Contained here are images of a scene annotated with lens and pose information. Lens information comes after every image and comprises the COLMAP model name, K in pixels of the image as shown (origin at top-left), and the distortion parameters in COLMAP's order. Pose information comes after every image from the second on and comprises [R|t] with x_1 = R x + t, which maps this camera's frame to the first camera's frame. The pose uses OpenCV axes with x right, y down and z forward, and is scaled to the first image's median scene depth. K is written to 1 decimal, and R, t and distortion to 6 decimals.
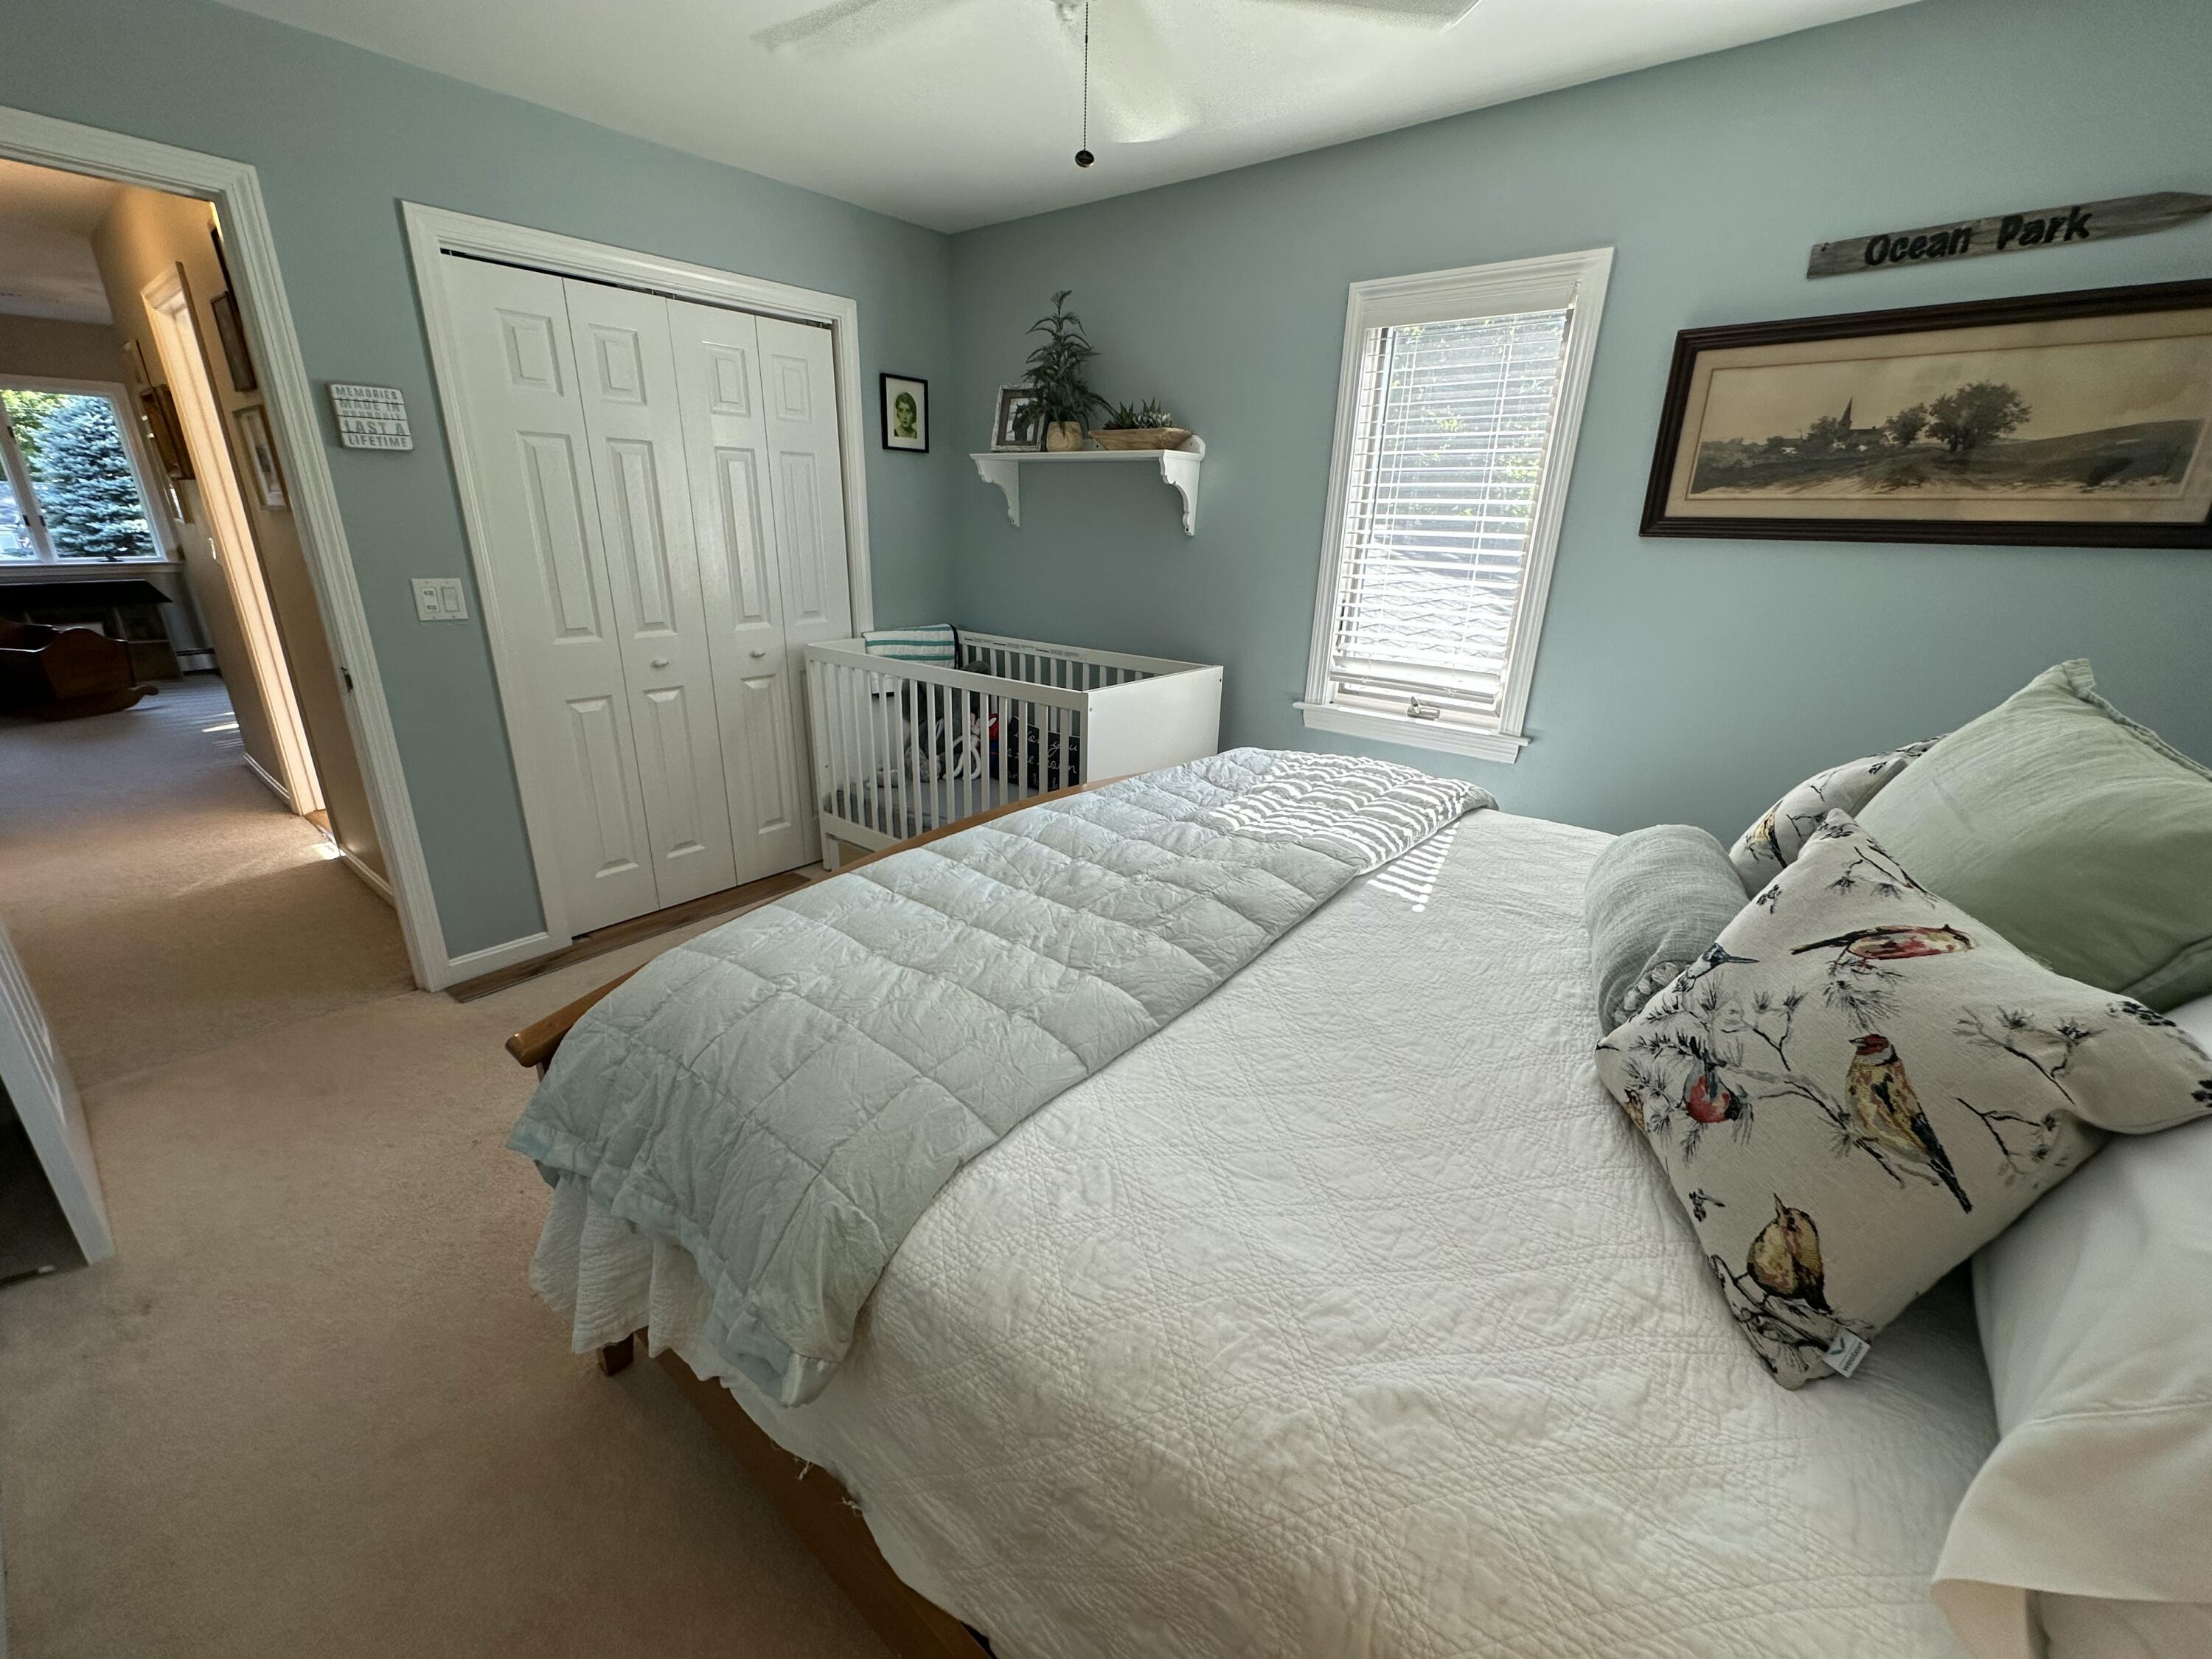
lens RADIAL K [[880.5, 0, 1104.7], [0, 880.5, 832.6], [0, 0, 1]] dist [-0.002399, 0.000219]
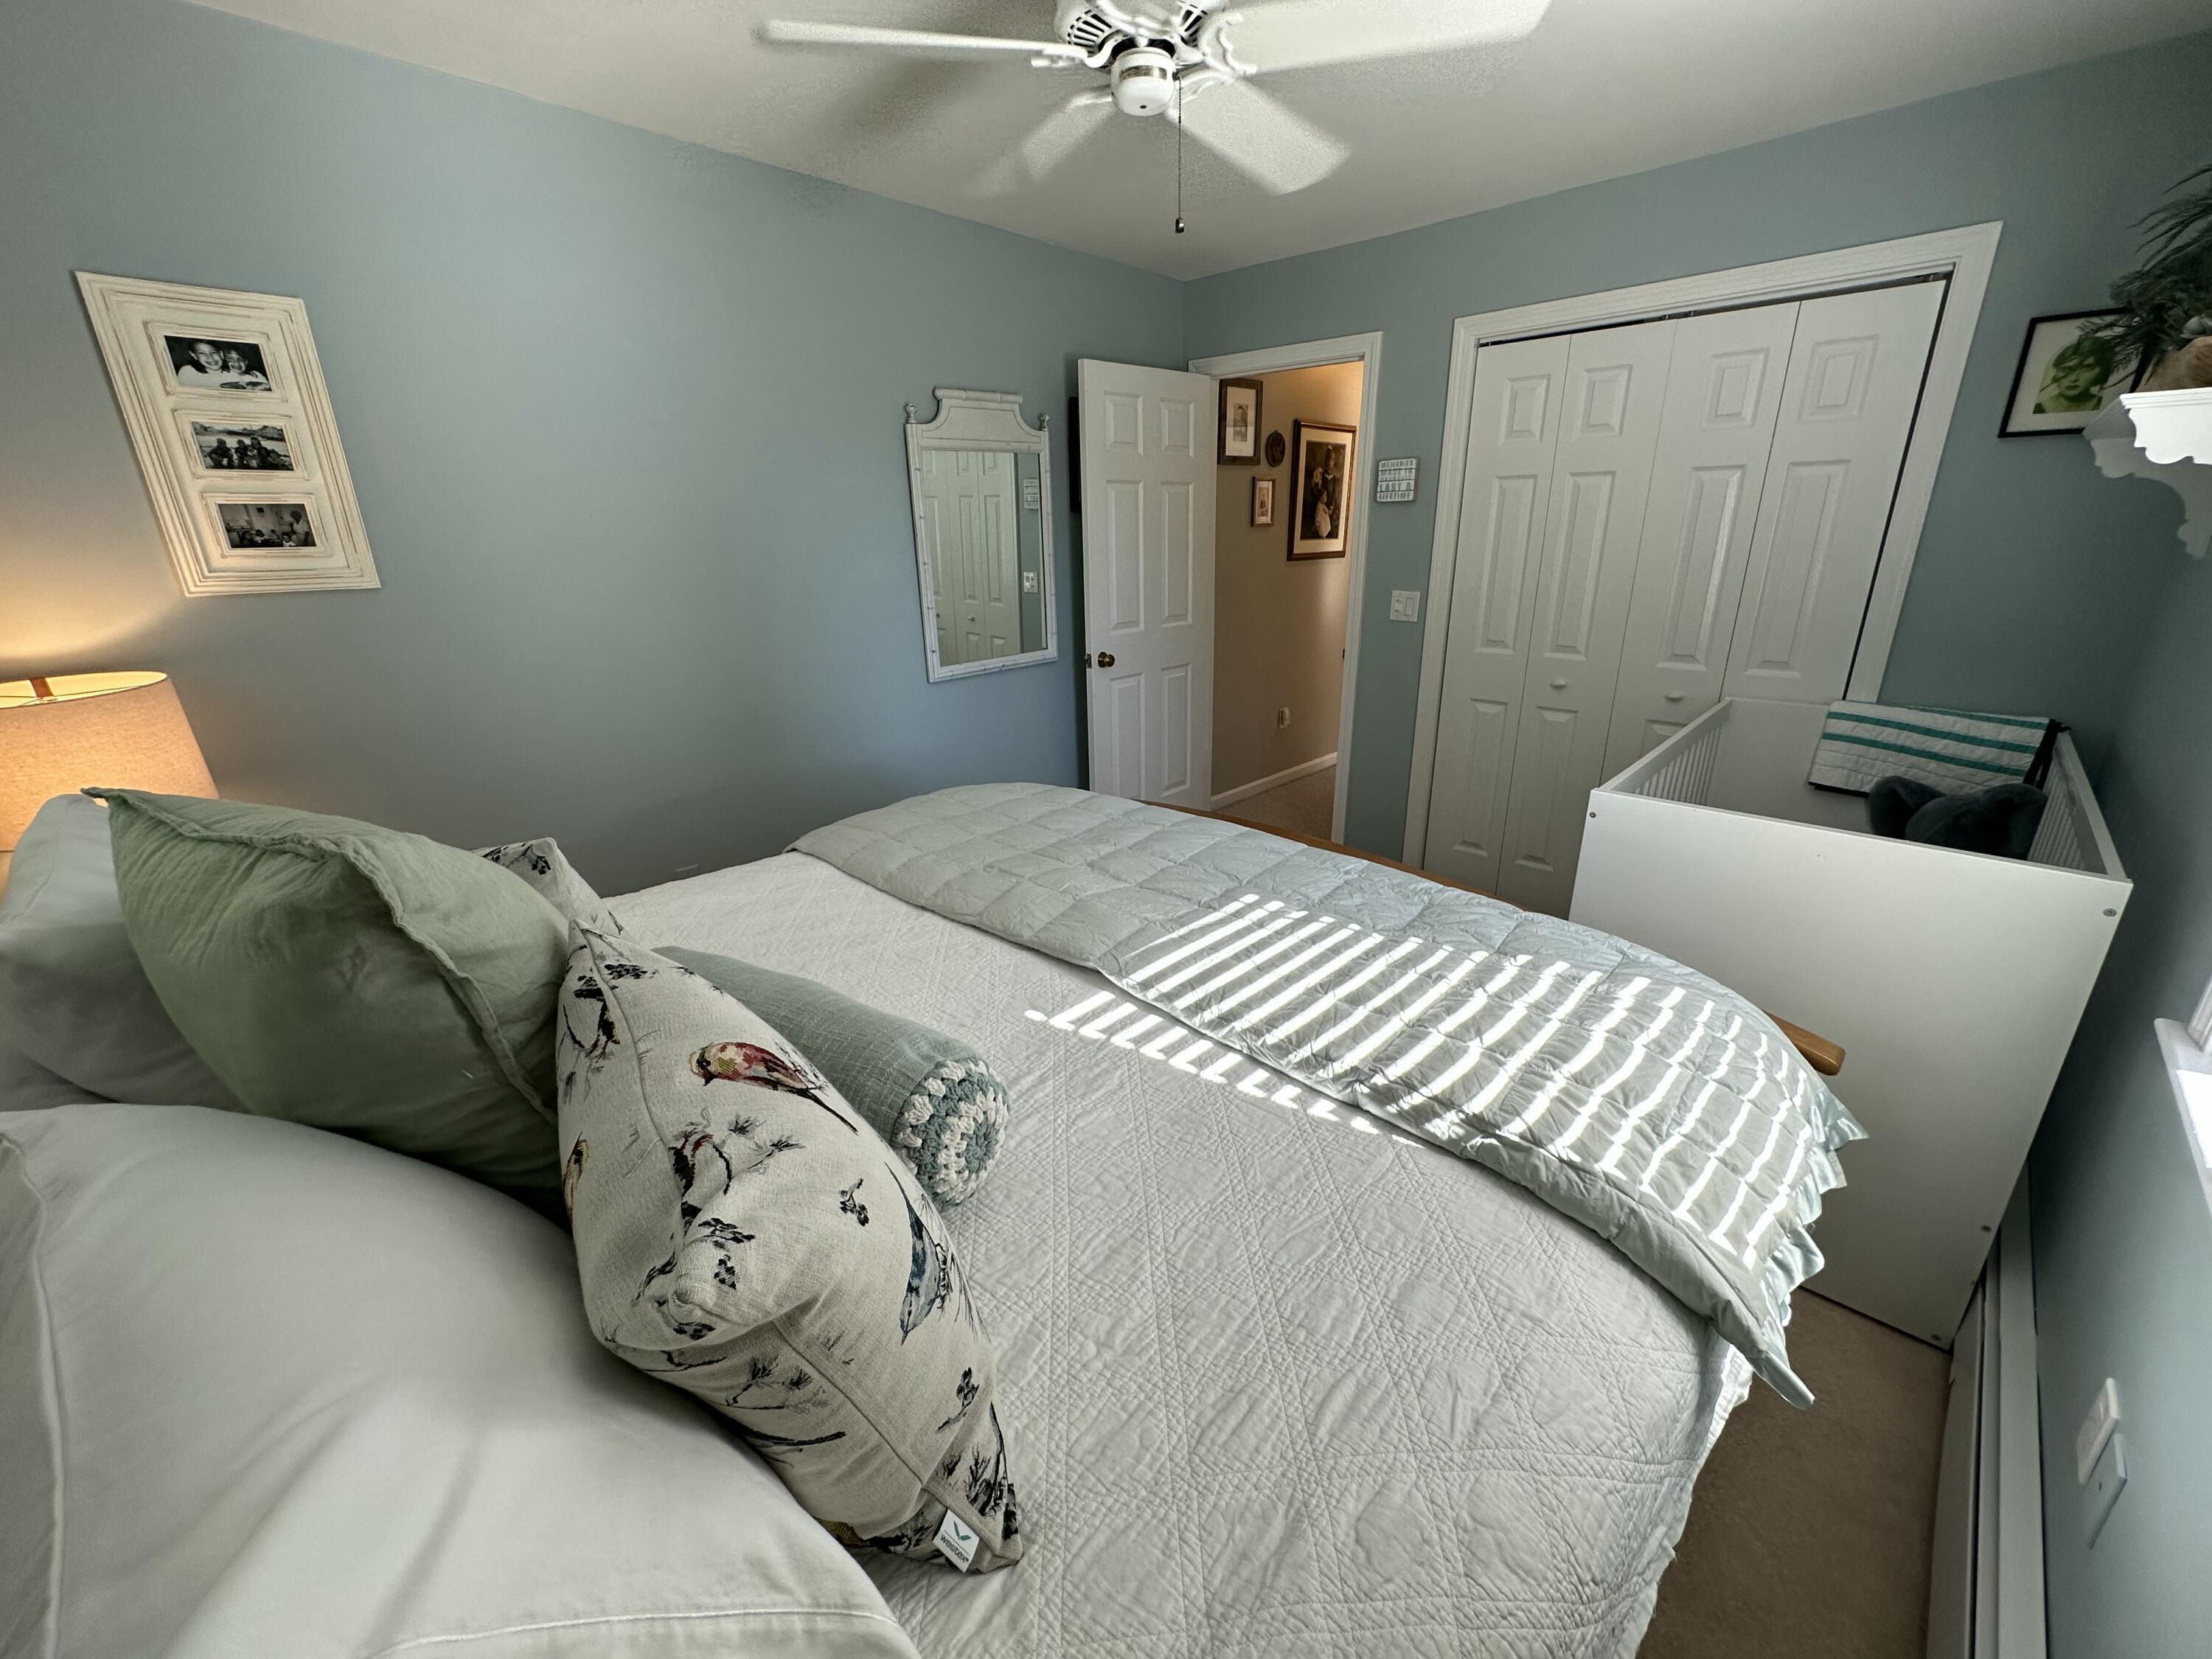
lens RADIAL K [[880.5, 0, 1111.5], [0, 880.5, 831.8], [0, 0, 1]] dist [-0.002399, 0.000219]
pose [[-0.077057, 0.300169, -0.950769, 0.638183], [-0.329490, 0.892360, 0.308433, -0.202349], [0.941009, 0.337035, 0.030140, 0.583179]]
